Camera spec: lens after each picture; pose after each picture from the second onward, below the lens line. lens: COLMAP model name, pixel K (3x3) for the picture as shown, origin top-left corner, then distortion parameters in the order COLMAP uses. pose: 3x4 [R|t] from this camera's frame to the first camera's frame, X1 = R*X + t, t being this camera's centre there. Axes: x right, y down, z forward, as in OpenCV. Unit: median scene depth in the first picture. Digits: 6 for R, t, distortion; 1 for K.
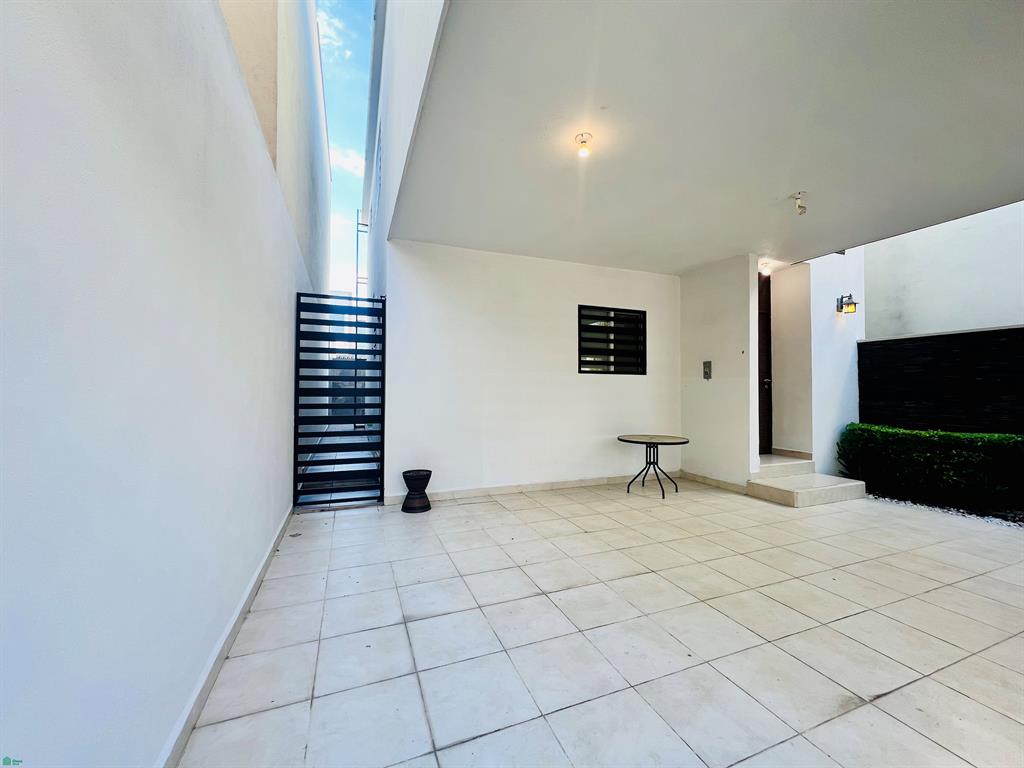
lens RADIAL K [[407.5, 0, 512.0], [0, 407.5, 384.3], [0, 0, 1]] dist [-0.002596, 0.000866]
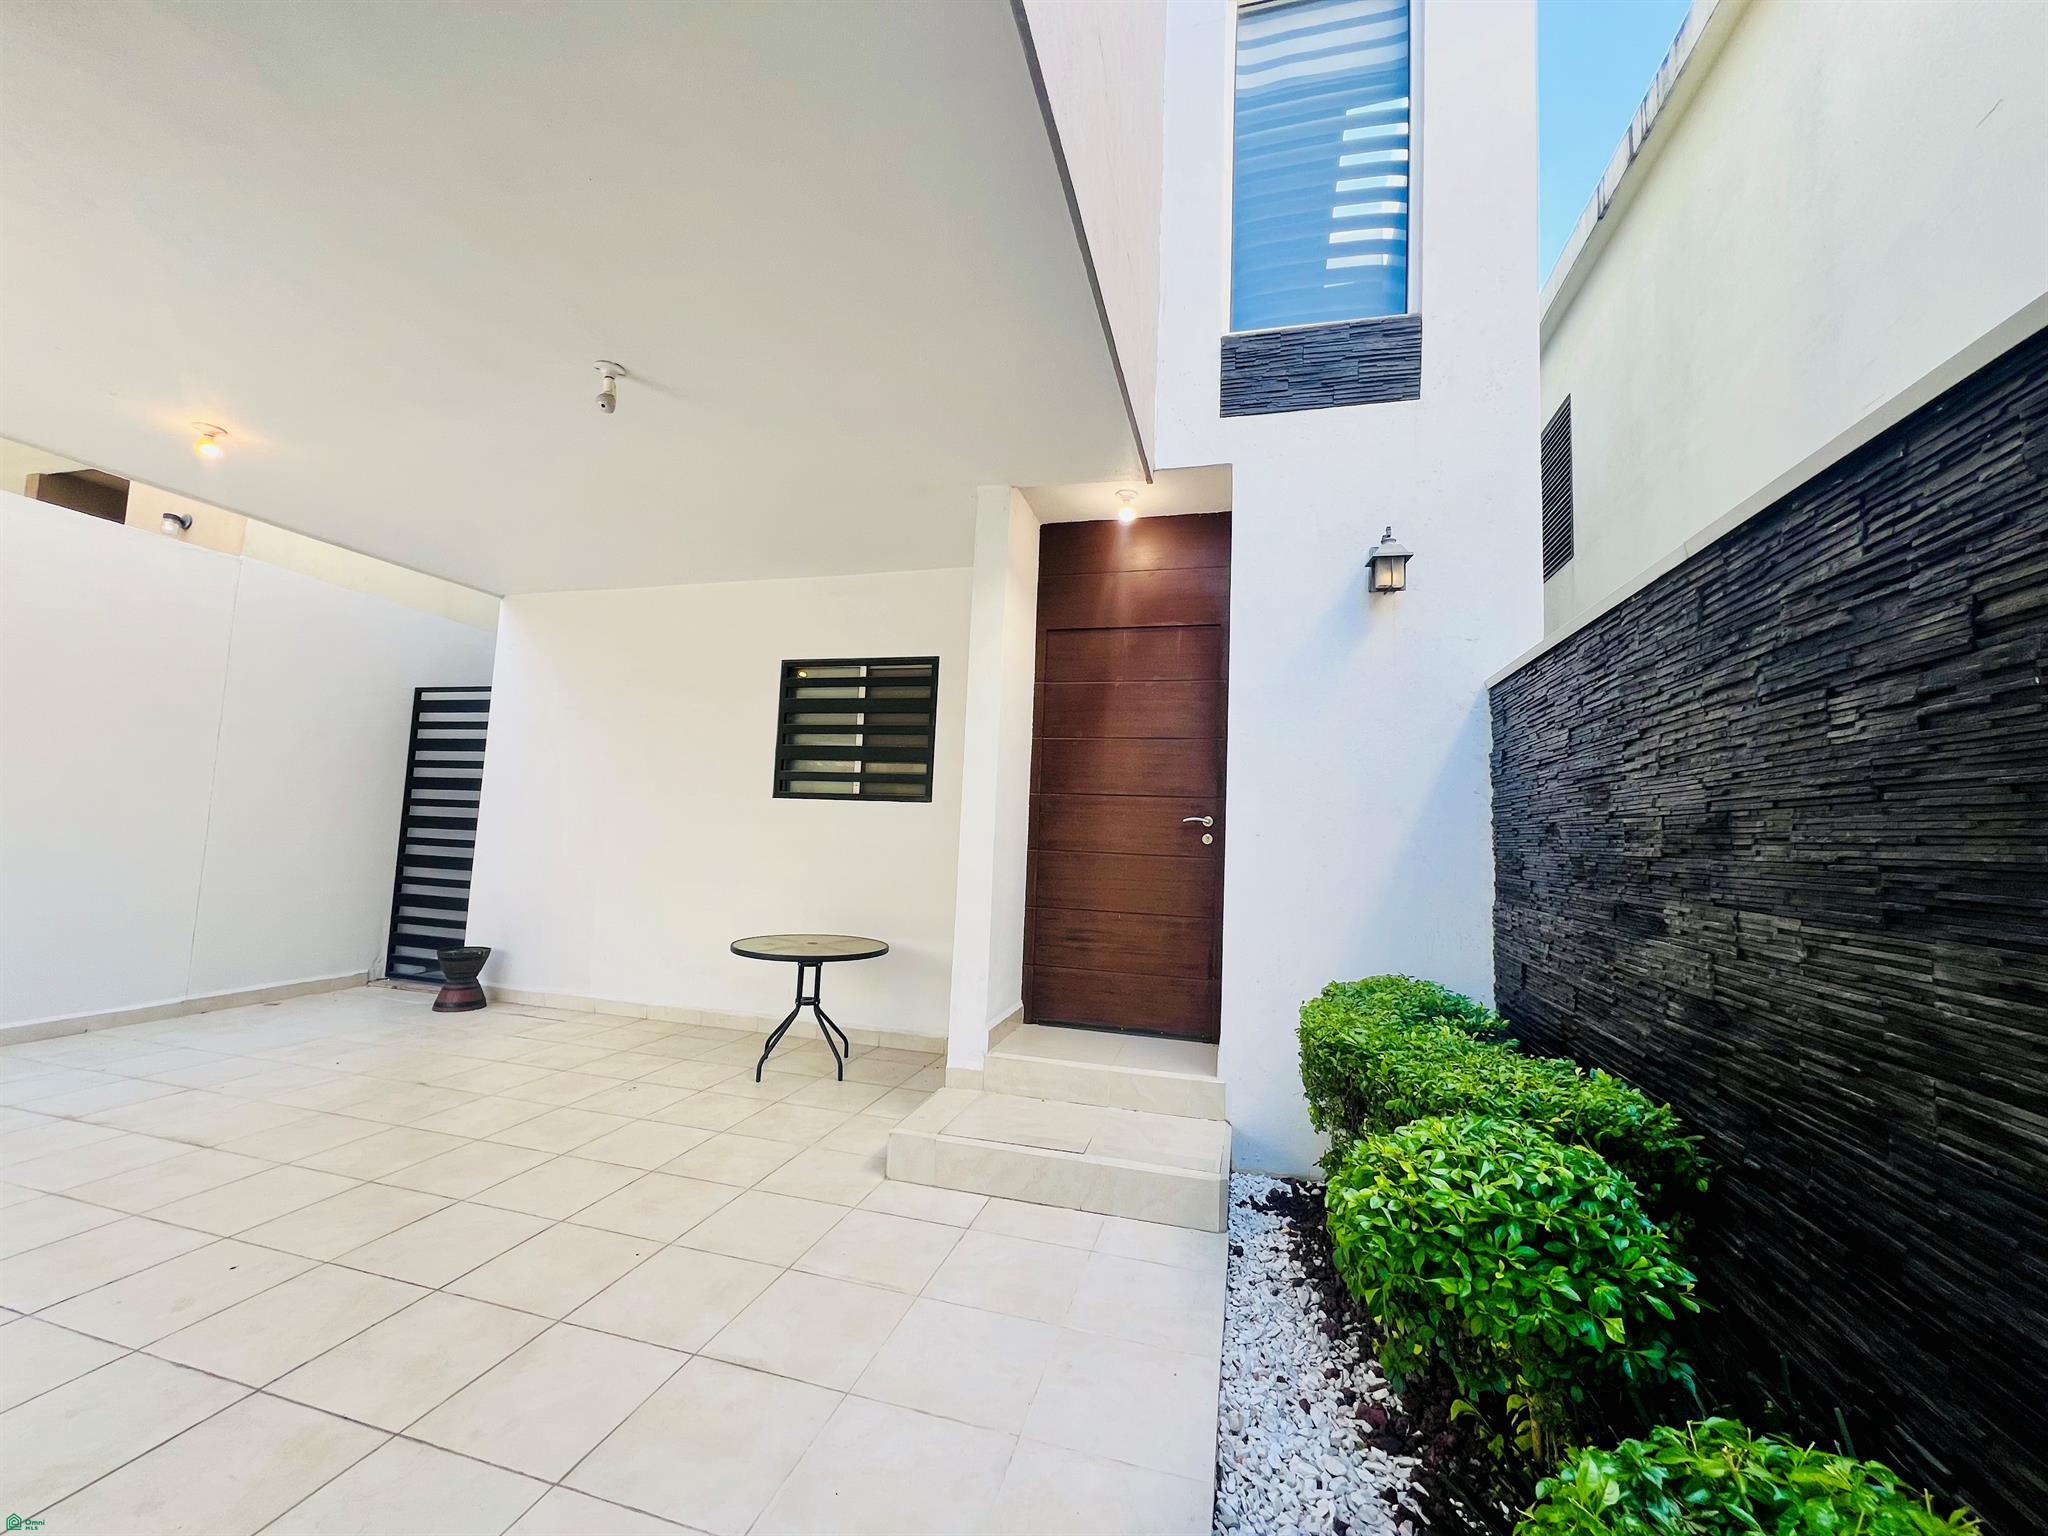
lens RADIAL K [[815.0, 0, 1023.1], [0, 815.0, 771.7], [0, 0, 1]] dist [-0.002596, 0.000866]
pose [[0.793813, -0.017404, -0.607913, 1.069370], [-0.024505, 0.997863, -0.060566, -0.007000], [0.607668, 0.062975, 0.791691, 0.426787]]
